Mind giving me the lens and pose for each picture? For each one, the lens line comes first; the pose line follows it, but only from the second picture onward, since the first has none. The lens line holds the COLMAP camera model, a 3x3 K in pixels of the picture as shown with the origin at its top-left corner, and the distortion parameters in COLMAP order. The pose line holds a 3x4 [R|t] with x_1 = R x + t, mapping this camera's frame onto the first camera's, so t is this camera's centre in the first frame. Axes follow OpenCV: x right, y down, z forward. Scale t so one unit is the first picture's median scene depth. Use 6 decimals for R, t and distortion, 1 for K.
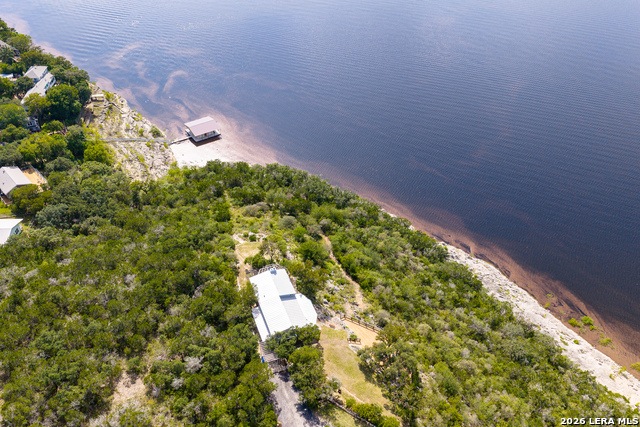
lens RADIAL K [[522.2, 0, 320.0], [0, 522.2, 213.4], [0, 0, 1]] dist [0.004392, -0.013017]
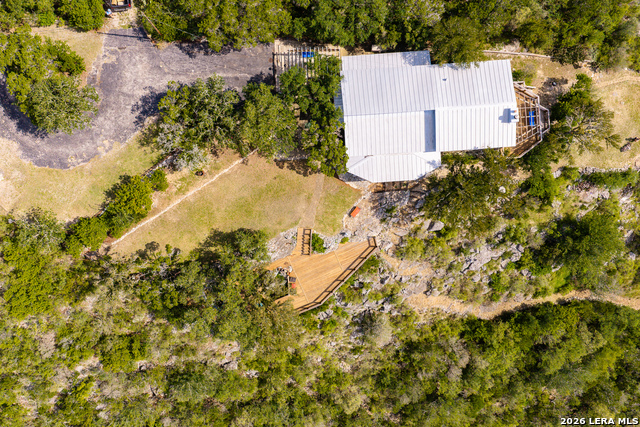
lens RADIAL K [[522.2, 0, 319.7], [0, 522.2, 213.5], [0, 0, 1]] dist [0.004392, -0.013017]
pose [[-0.305307, 0.952212, -0.008927, 0.033712], [-0.621855, -0.192268, 0.759164, -0.118961], [0.721168, 0.237329, 0.650839, 0.566900]]
